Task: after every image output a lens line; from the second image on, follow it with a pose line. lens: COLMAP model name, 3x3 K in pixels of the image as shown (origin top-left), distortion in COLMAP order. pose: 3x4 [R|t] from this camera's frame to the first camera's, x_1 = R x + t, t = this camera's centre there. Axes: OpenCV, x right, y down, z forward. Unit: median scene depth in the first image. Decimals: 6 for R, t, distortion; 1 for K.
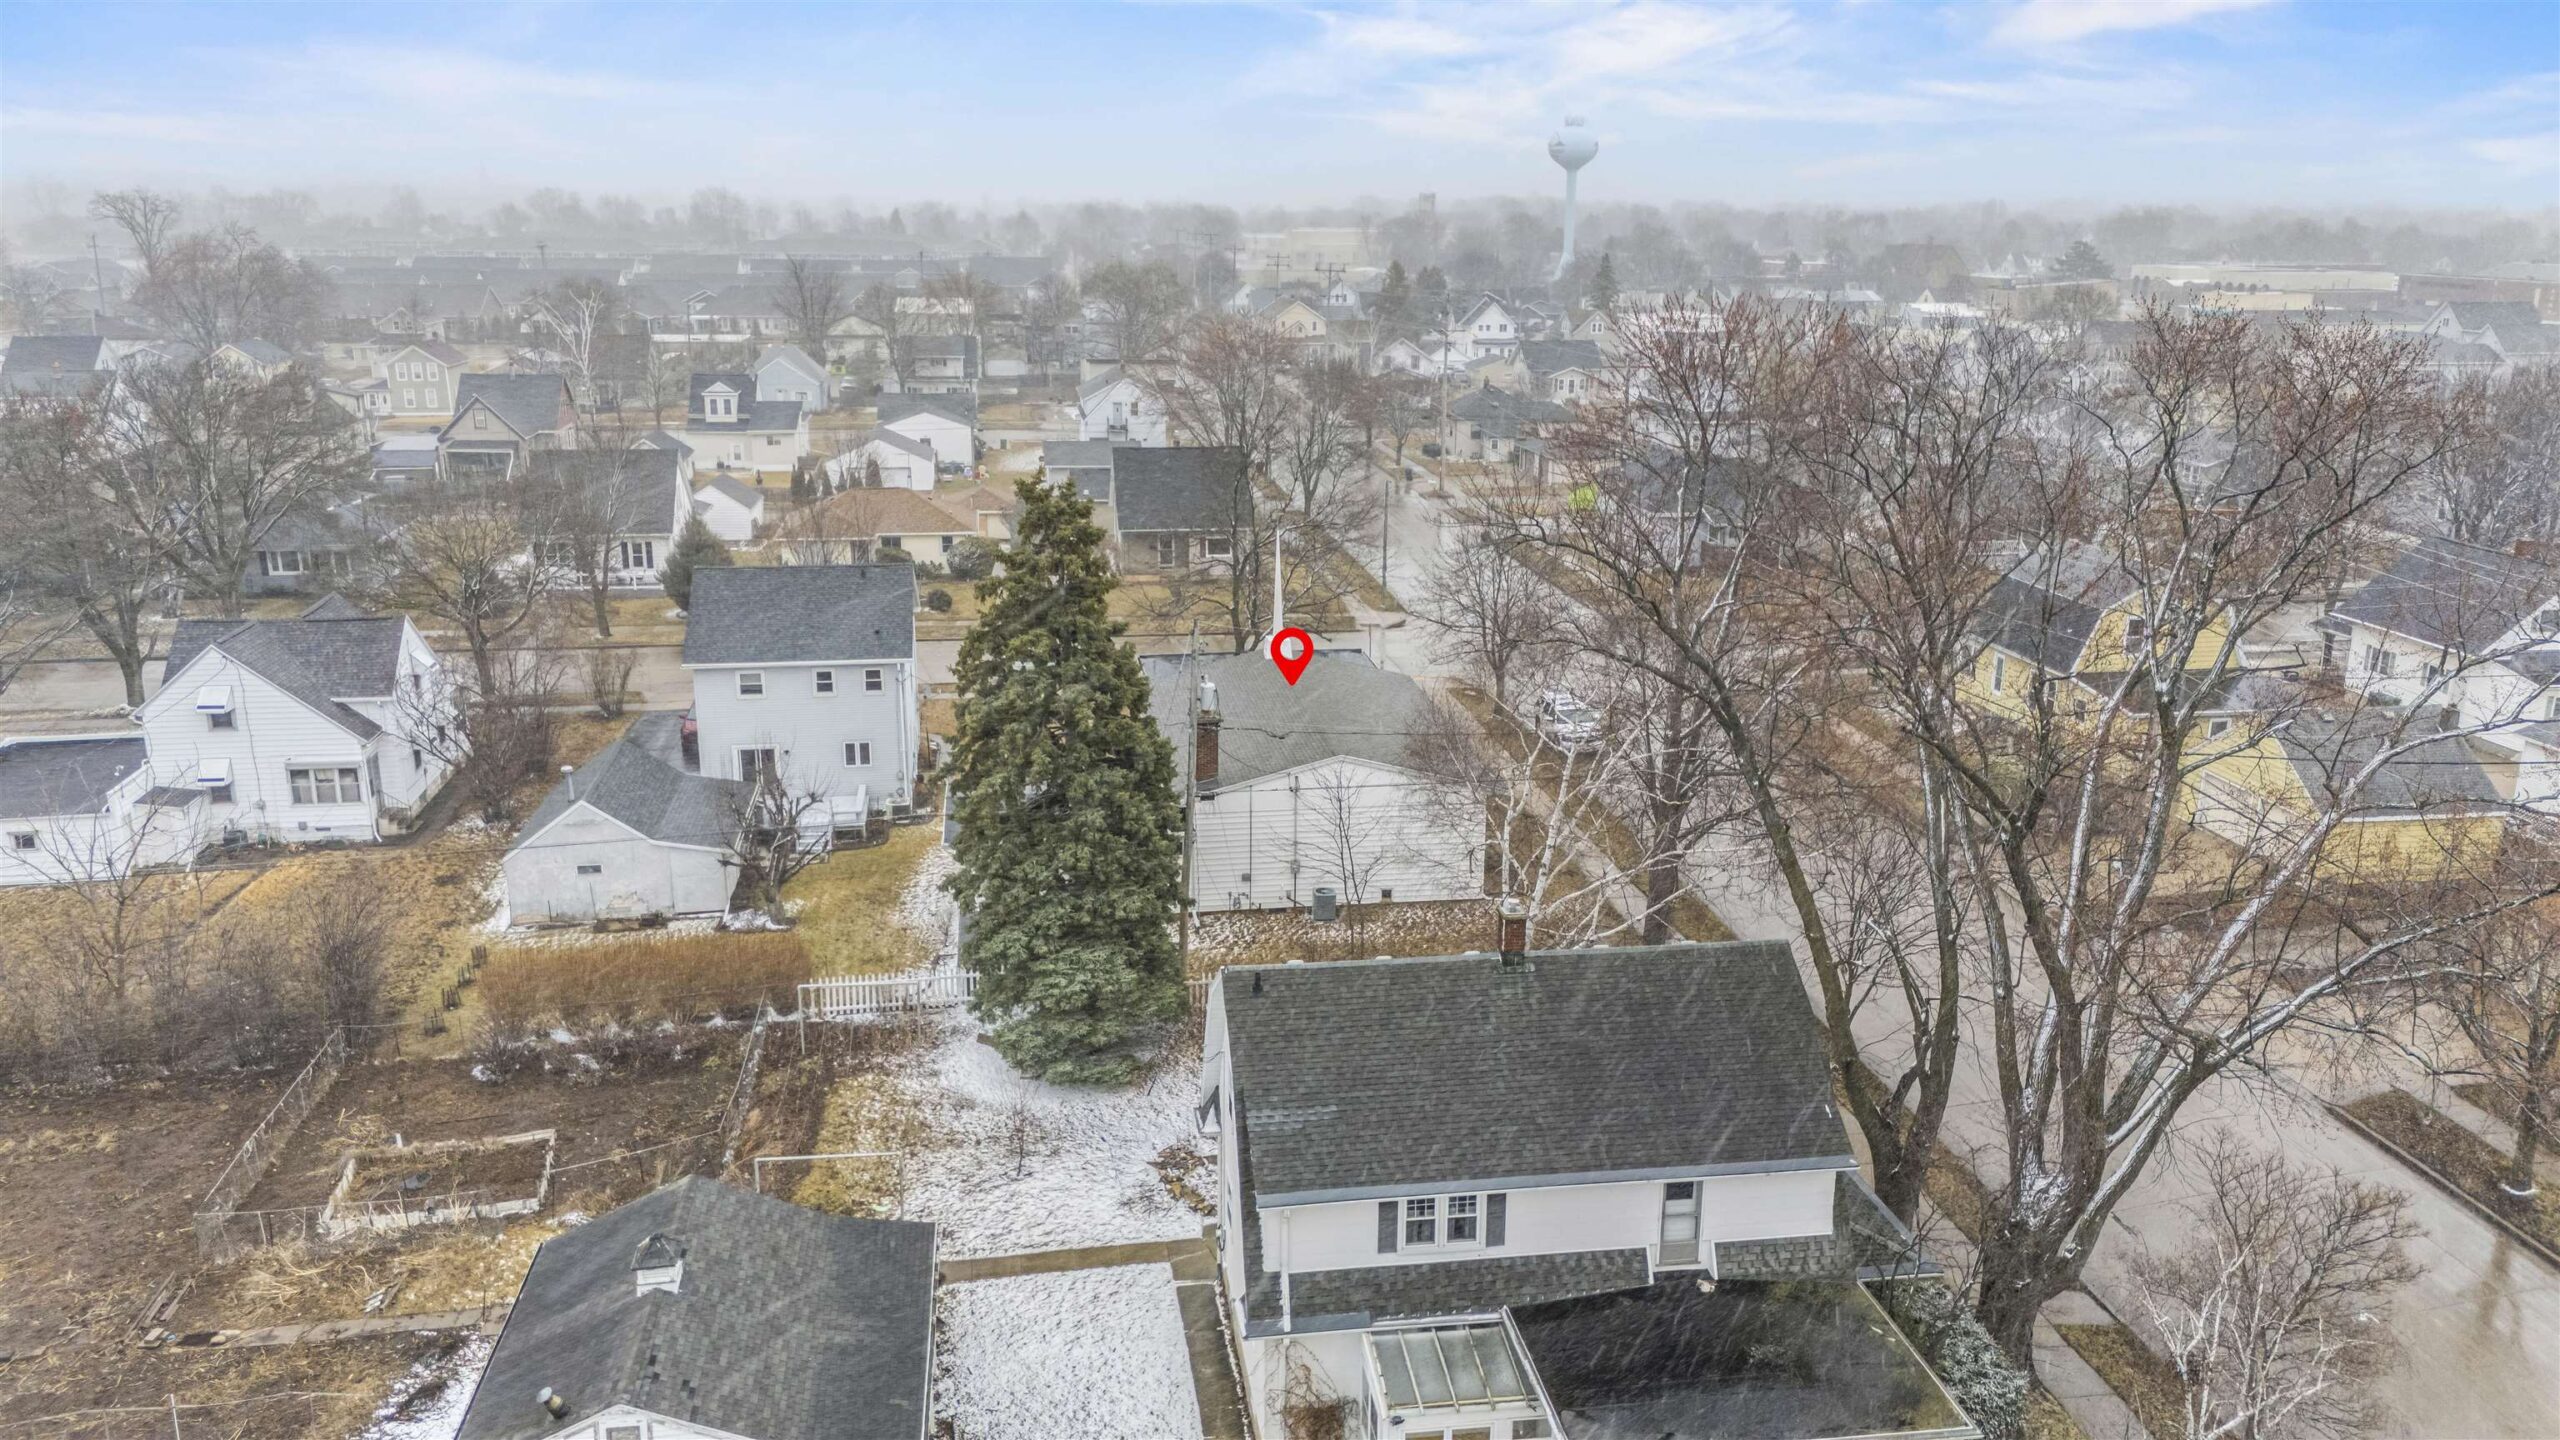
lens RADIAL K [[1827.8, 0, 1286.0], [0, 1827.8, 715.4], [0, 0, 1]] dist [0.065992, -0.038814]
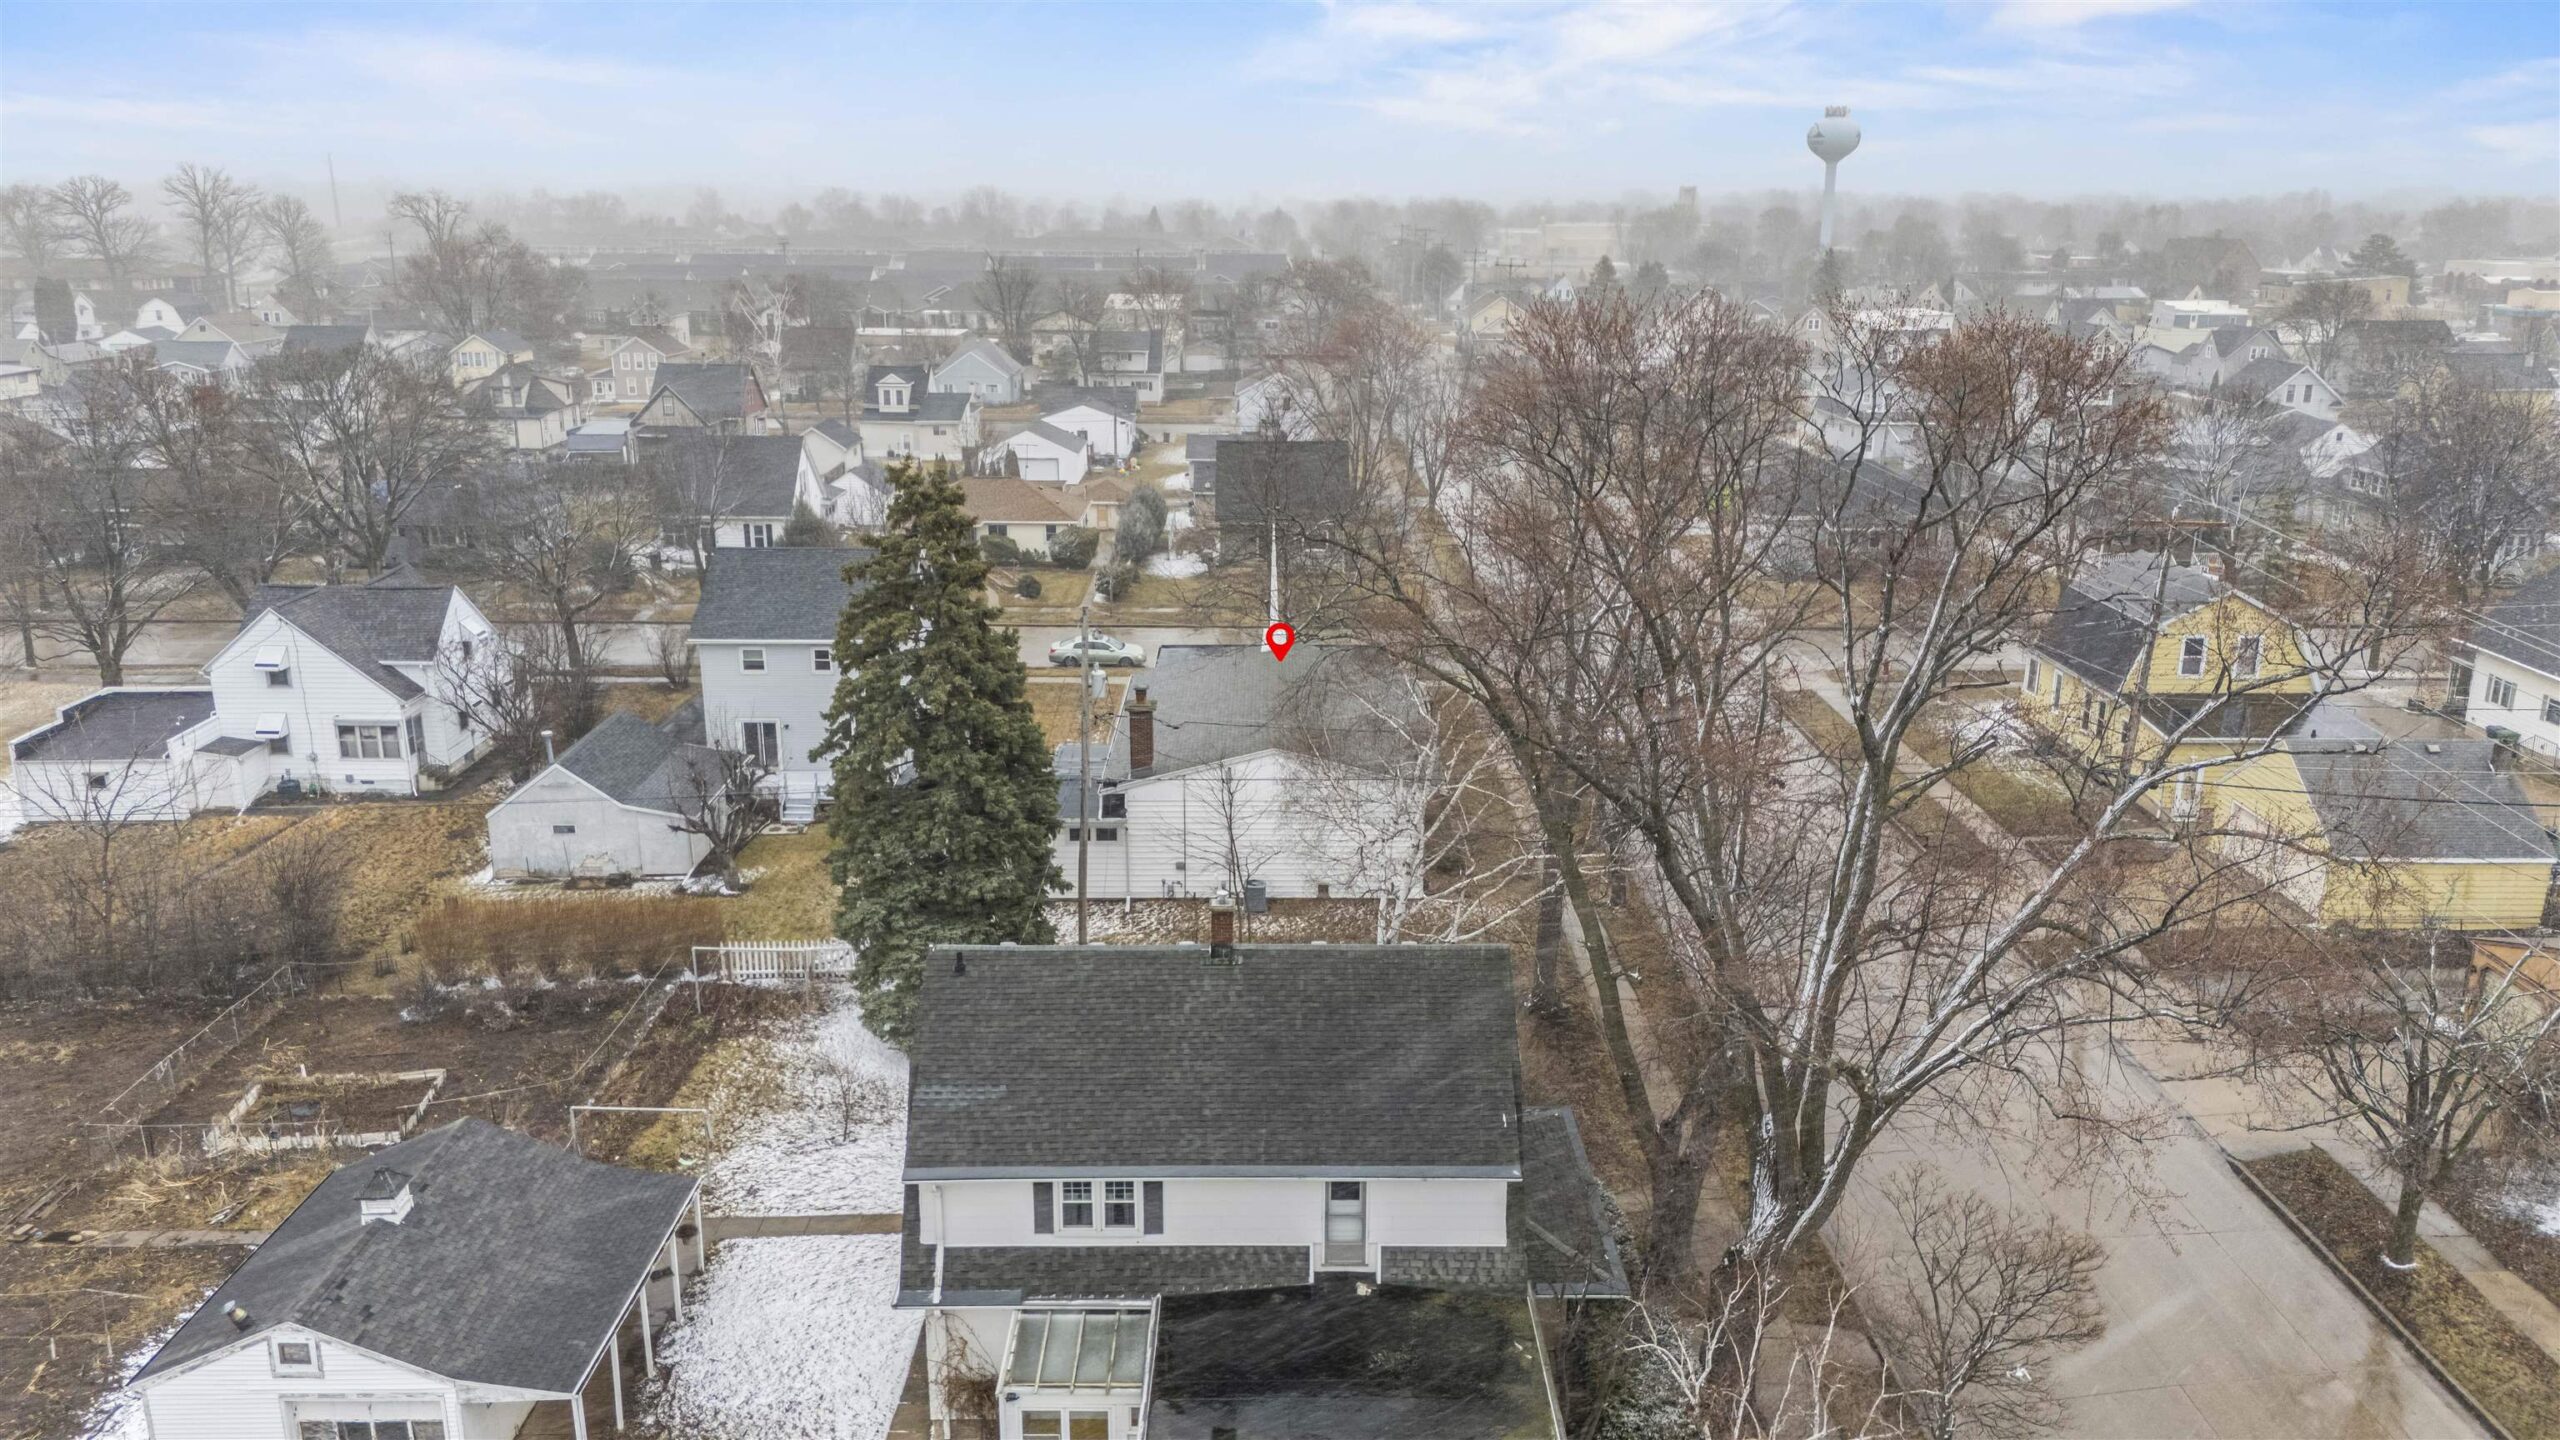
lens RADIAL K [[1827.8, 0, 1284.4], [0, 1827.8, 719.6], [0, 0, 1]] dist [0.065992, -0.038814]
pose [[0.990140, 0.035947, -0.135393, 0.174363], [-0.035399, 0.999352, 0.006454, -0.000915], [0.135537, -0.001597, 0.990771, 0.008140]]
